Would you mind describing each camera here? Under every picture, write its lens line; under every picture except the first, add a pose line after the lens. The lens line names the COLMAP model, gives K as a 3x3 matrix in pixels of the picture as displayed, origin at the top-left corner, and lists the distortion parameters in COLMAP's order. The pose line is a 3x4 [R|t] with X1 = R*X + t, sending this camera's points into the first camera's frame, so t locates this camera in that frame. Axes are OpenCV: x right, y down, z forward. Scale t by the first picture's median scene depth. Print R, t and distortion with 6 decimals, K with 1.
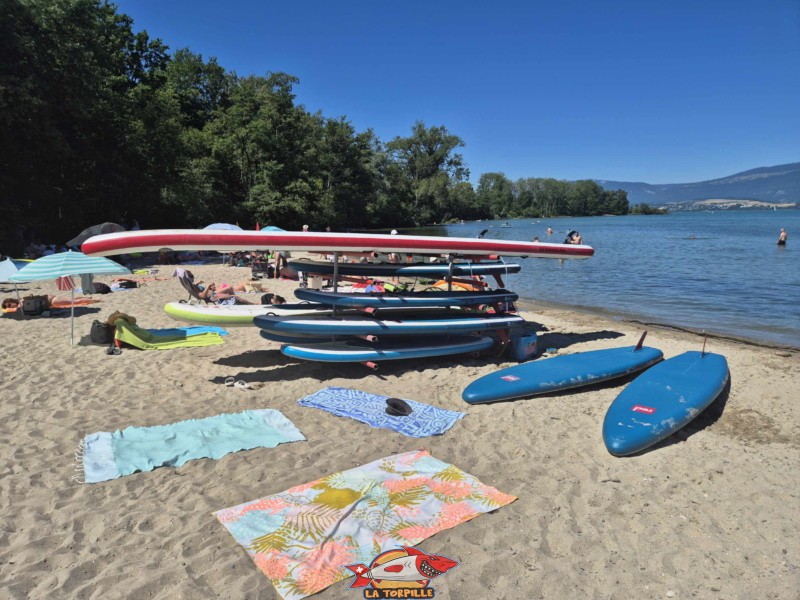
lens RADIAL K [[534.6, 0, 396.8], [0, 534.6, 302.9], [0, 0, 1]] dist [0.060978, -0.050347]
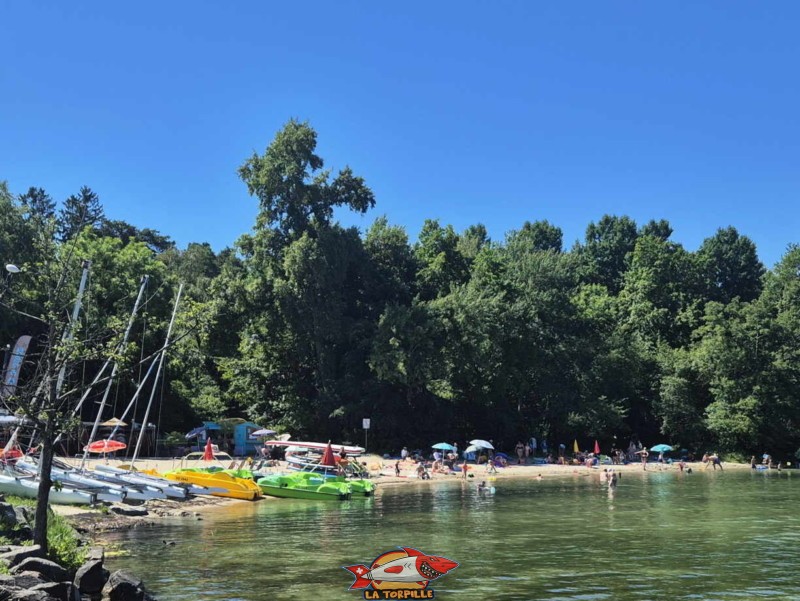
lens RADIAL K [[1069.2, 0, 398.8], [0, 1069.2, 300.6], [0, 0, 1]] dist [0.110028, 0.032655]
pose [[0.429901, -0.087830, -0.898594, 0.766683], [-0.155049, 0.973291, -0.169309, 0.011175], [0.889463, 0.212112, 0.404800, -0.196515]]
